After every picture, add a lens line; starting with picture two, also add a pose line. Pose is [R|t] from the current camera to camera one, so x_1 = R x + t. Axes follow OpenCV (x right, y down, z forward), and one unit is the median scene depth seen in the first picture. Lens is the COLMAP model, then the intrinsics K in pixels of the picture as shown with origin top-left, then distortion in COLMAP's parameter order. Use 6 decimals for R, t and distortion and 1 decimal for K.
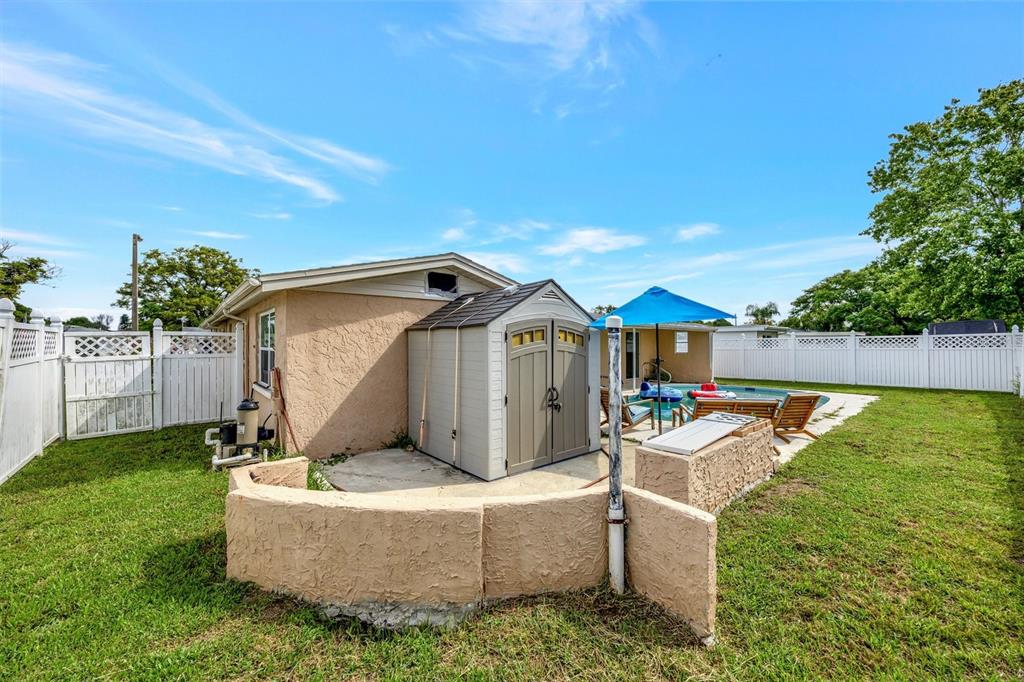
lens RADIAL K [[387.8, 0, 512.0], [0, 387.8, 341.0], [0, 0, 1]] dist [-0.006334, 0.000032]
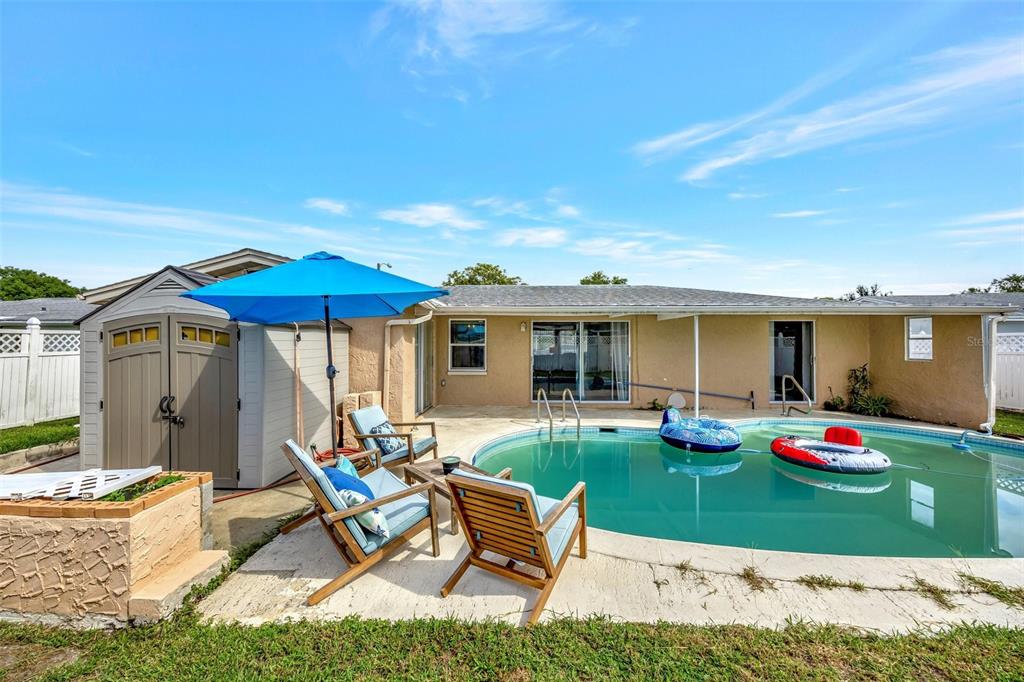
lens RADIAL K [[387.8, 0, 512.0], [0, 387.8, 341.0], [0, 0, 1]] dist [-0.006334, 0.000032]
pose [[0.736472, 0.003332, -0.676460, 1.129312], [0.005104, 0.999932, 0.010482, -0.003607], [0.676449, -0.011172, 0.736405, 0.836419]]
